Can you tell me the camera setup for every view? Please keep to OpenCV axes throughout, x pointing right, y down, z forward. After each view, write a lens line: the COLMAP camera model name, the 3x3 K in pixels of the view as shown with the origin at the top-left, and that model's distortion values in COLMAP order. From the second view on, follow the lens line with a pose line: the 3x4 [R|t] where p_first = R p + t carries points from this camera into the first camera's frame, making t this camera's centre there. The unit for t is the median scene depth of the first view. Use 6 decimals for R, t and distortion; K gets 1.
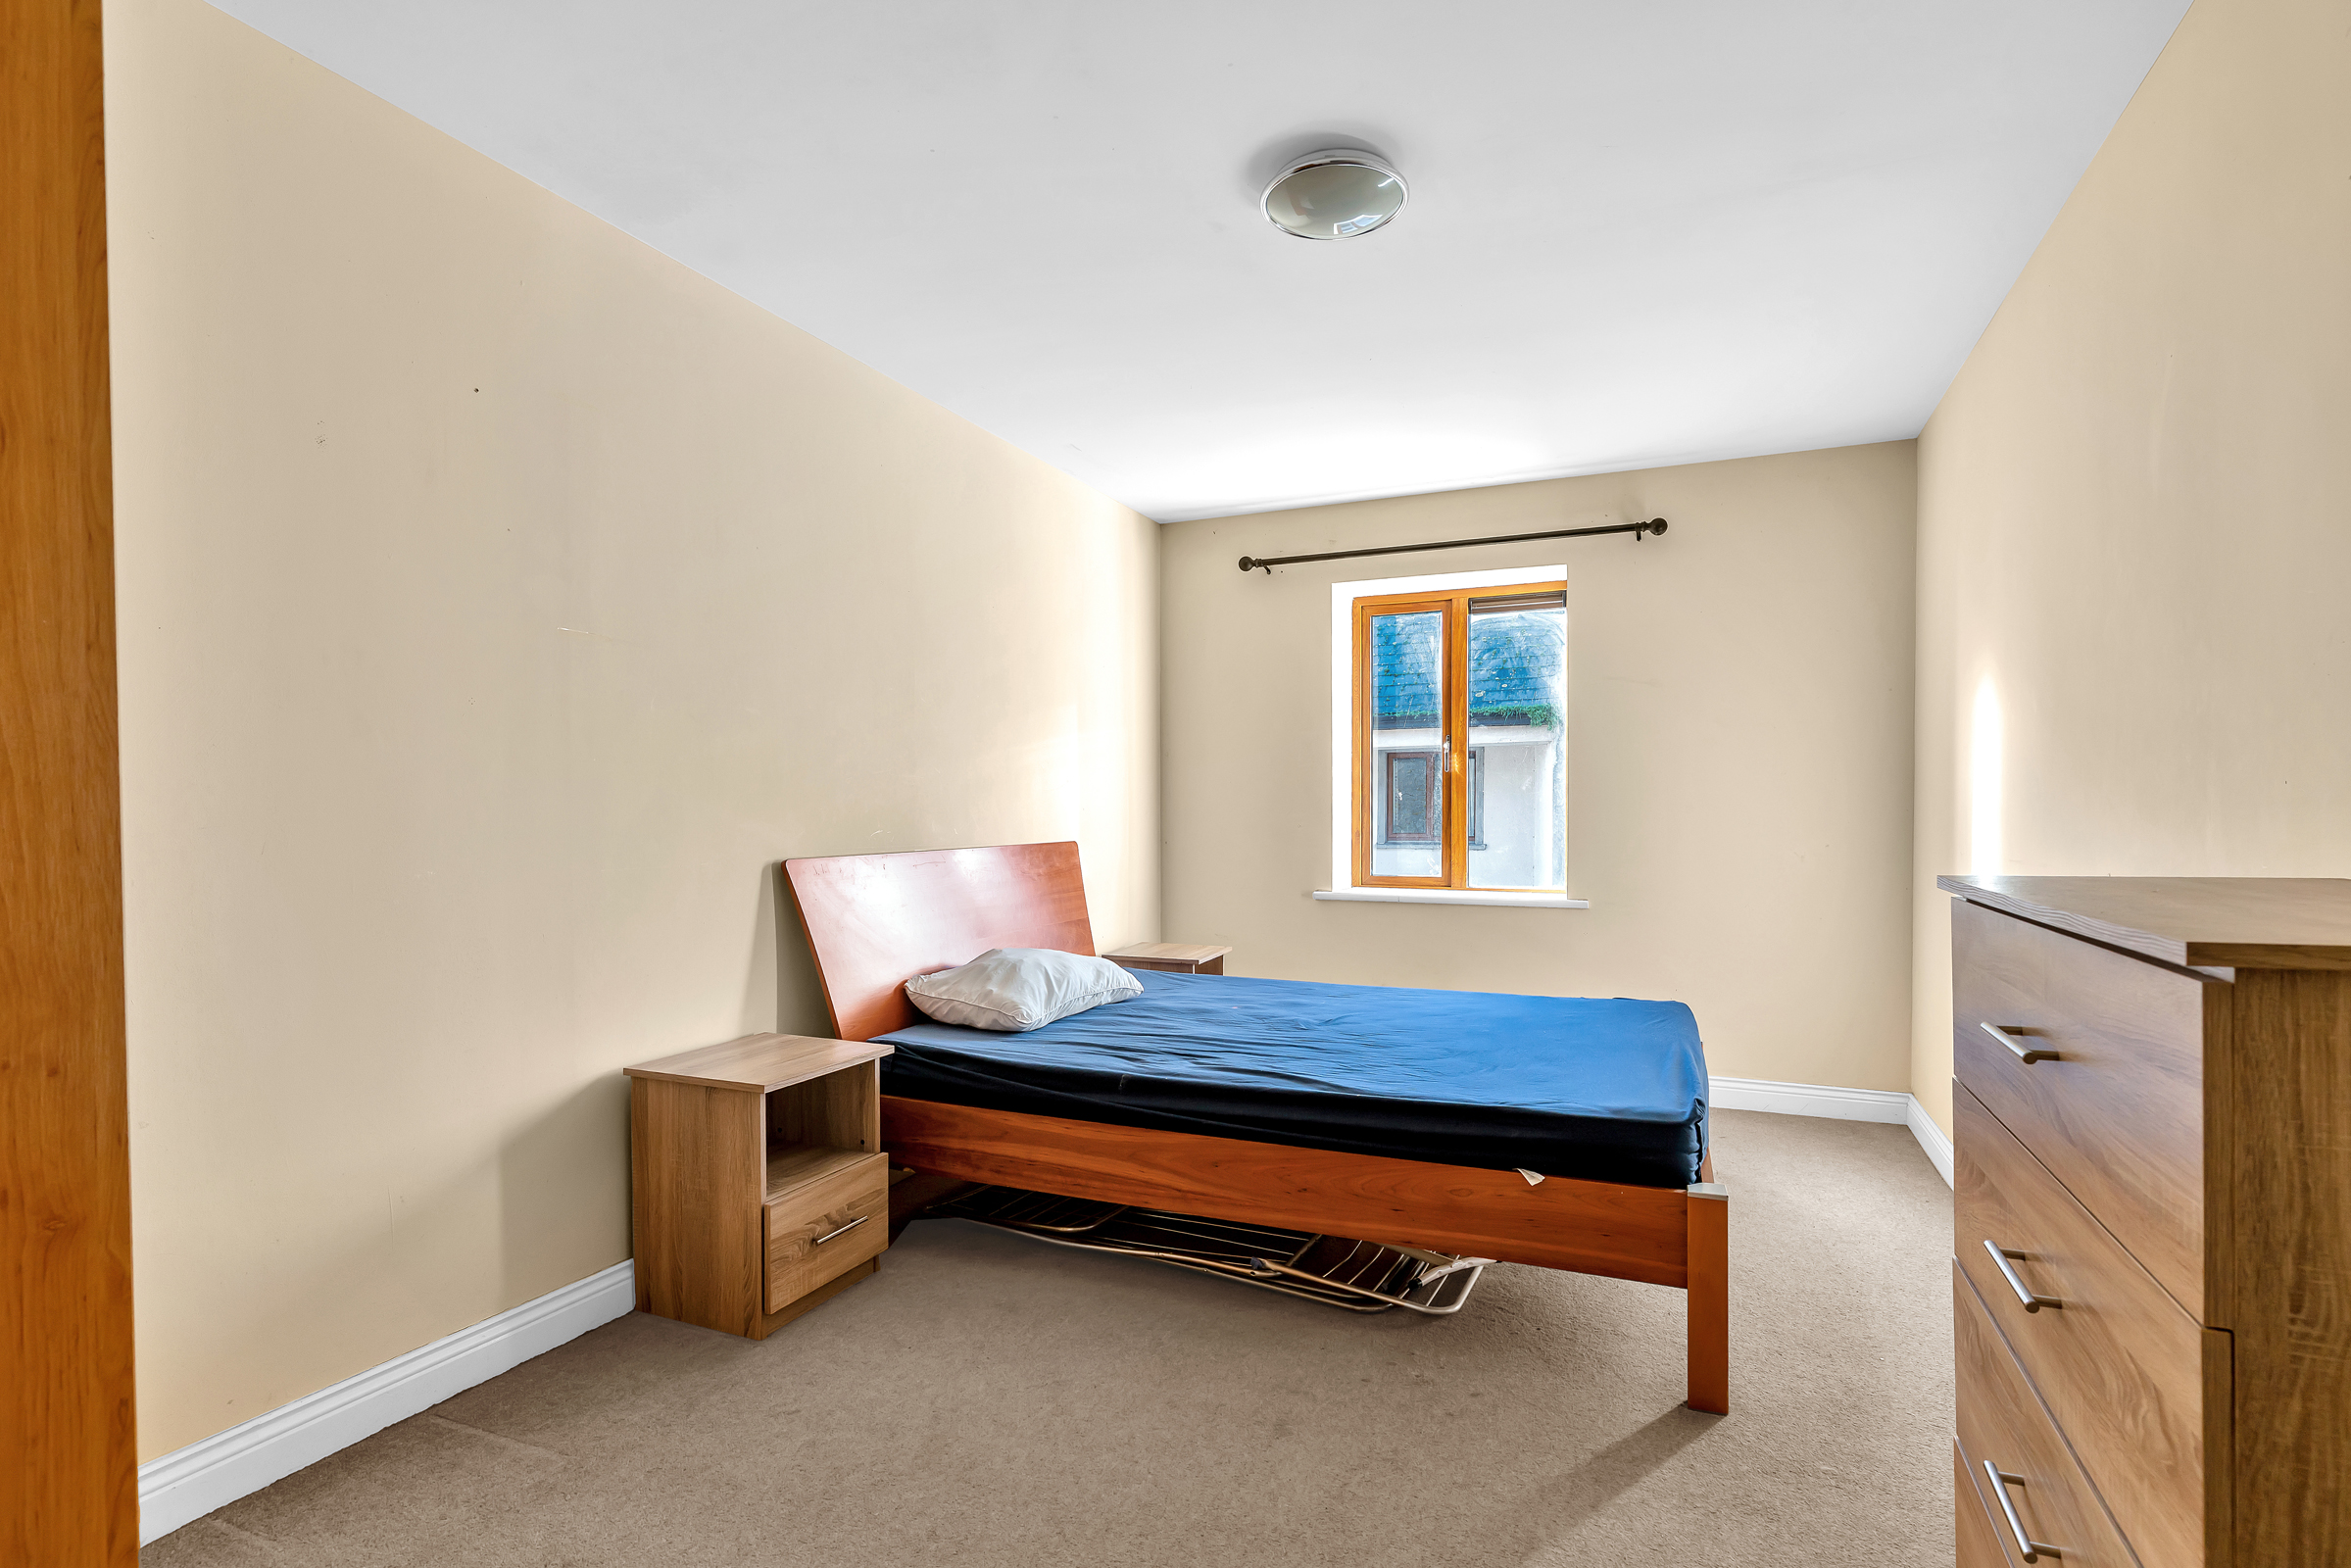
lens RADIAL K [[1120.2, 0, 1204.1], [0, 1120.2, 784.7], [0, 0, 1]] dist [0.000875, -0.000219]
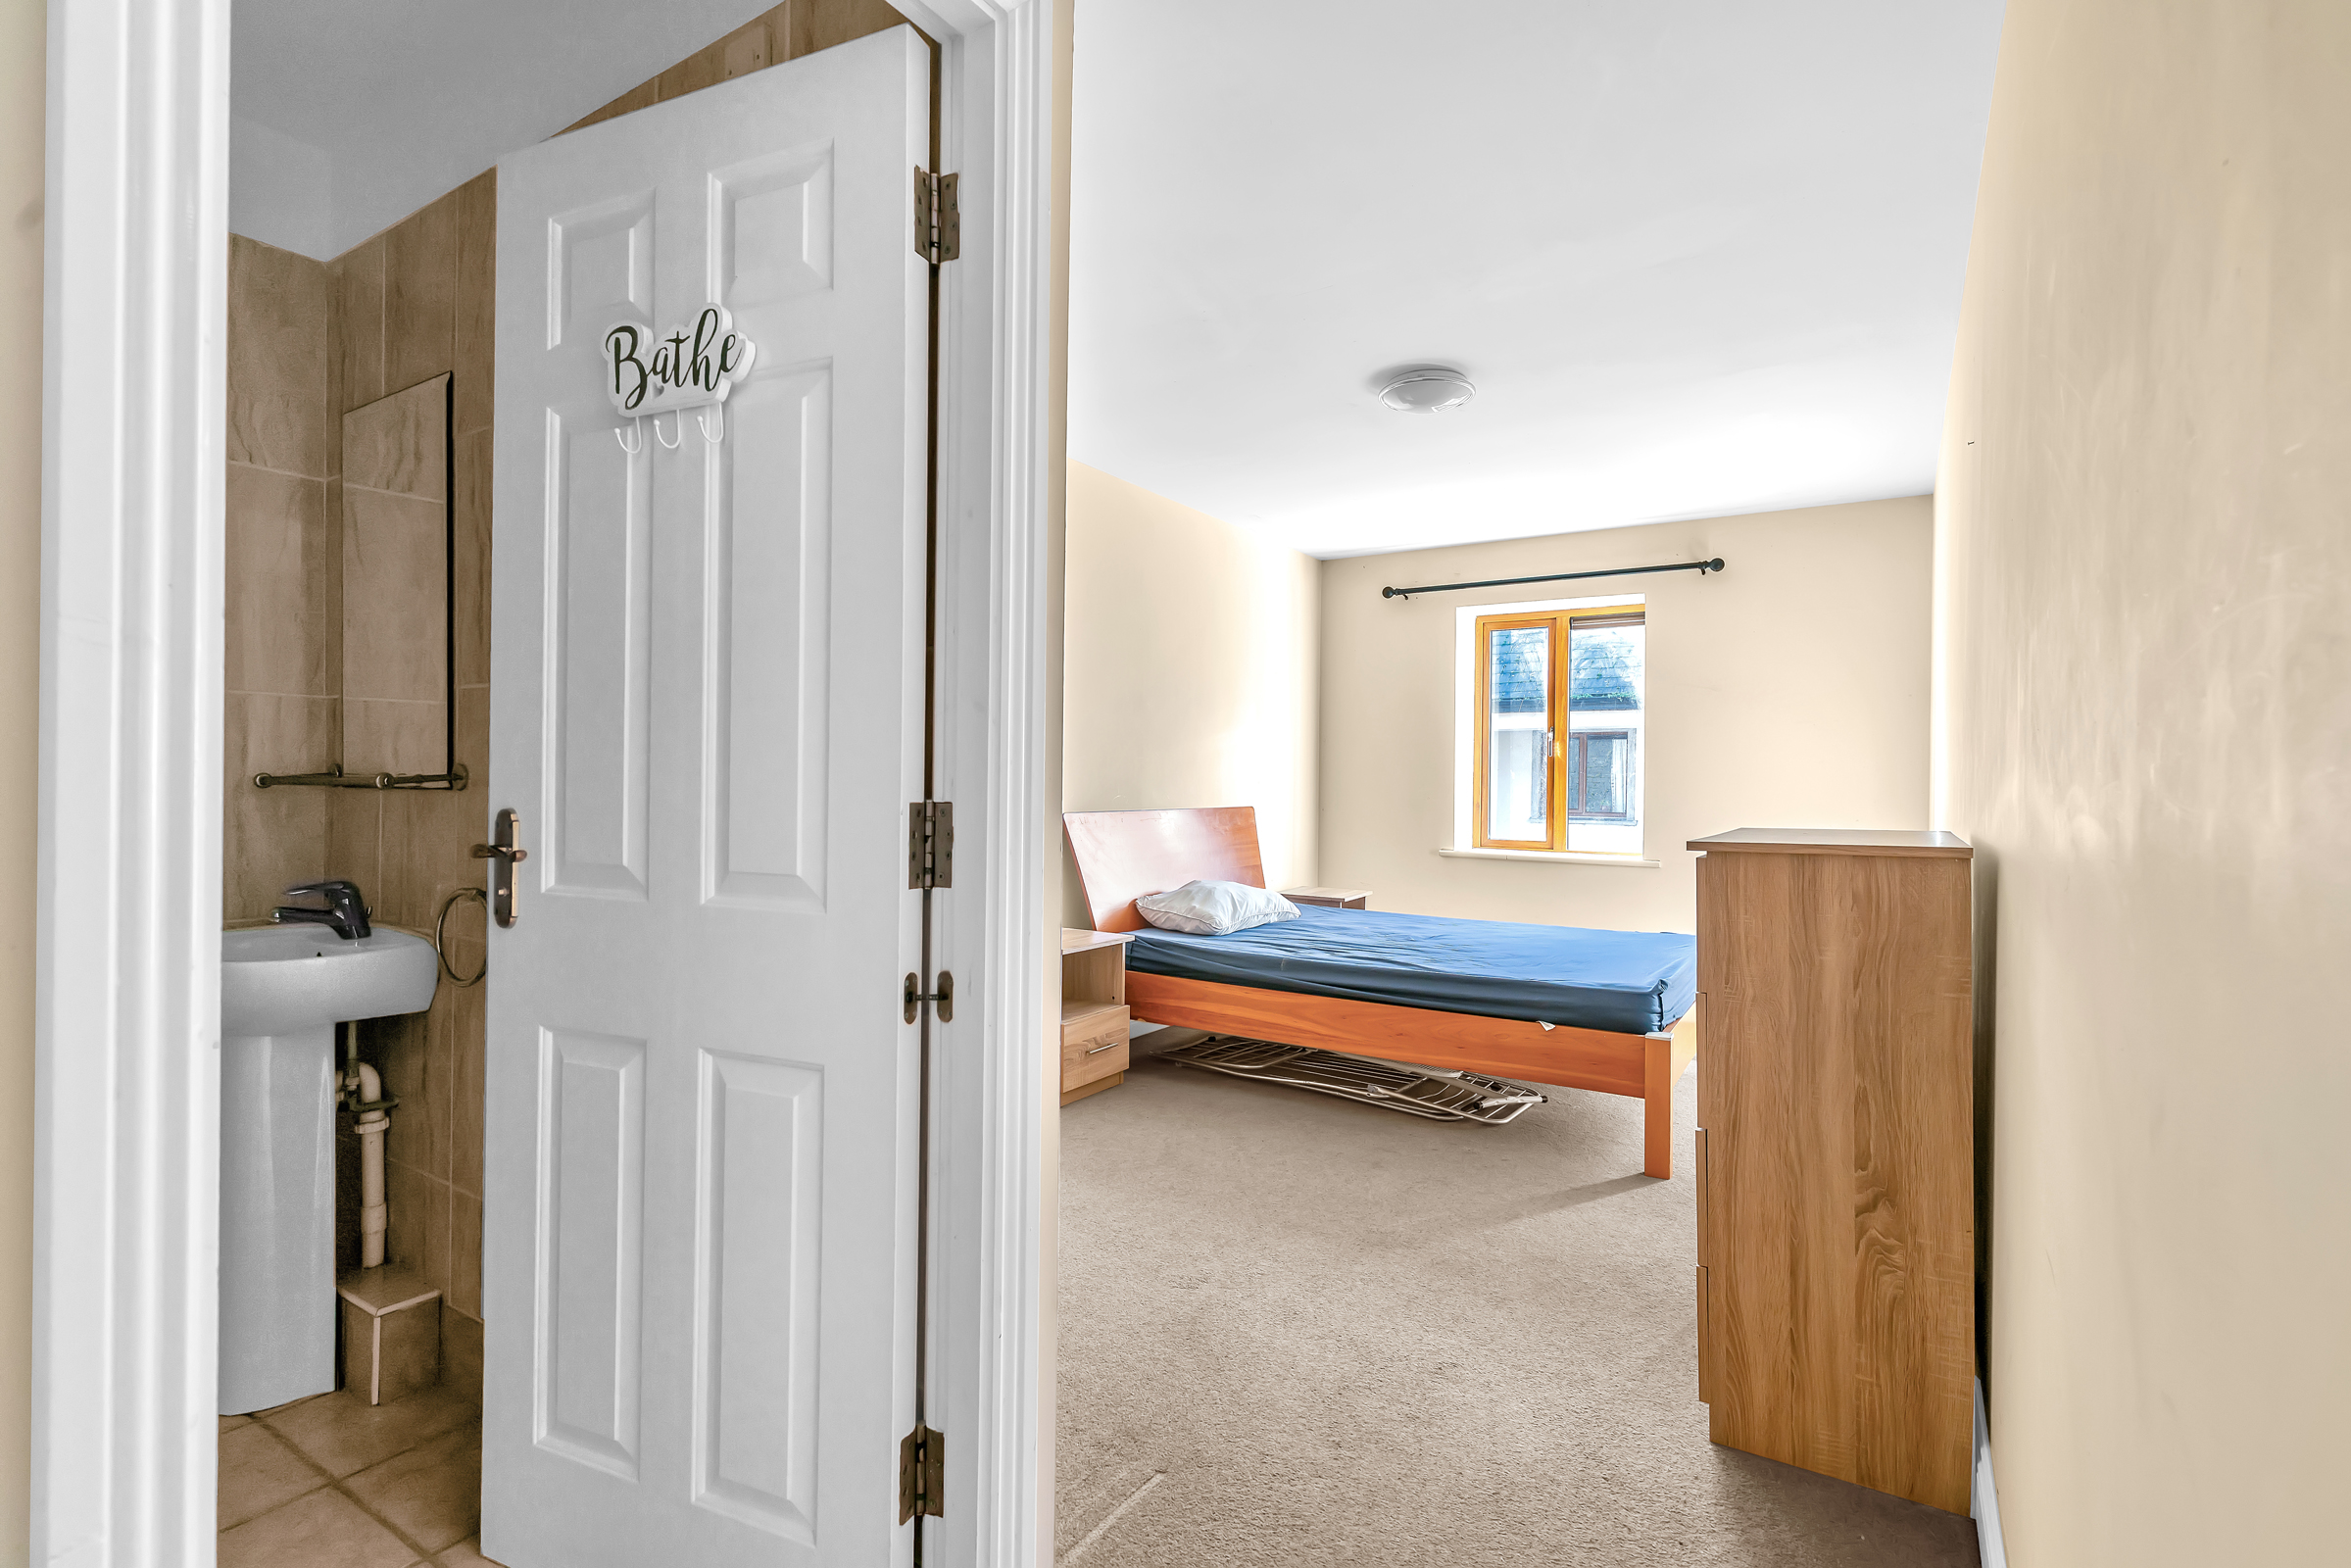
lens RADIAL K [[1120.2, 0, 1204.1], [0, 1120.2, 784.7], [0, 0, 1]] dist [0.000875, -0.000219]
pose [[0.988110, 0.016487, -0.152861, 0.039507], [-0.012727, 0.999593, 0.025544, -0.010282], [0.153220, -0.023294, 0.987917, -0.412717]]
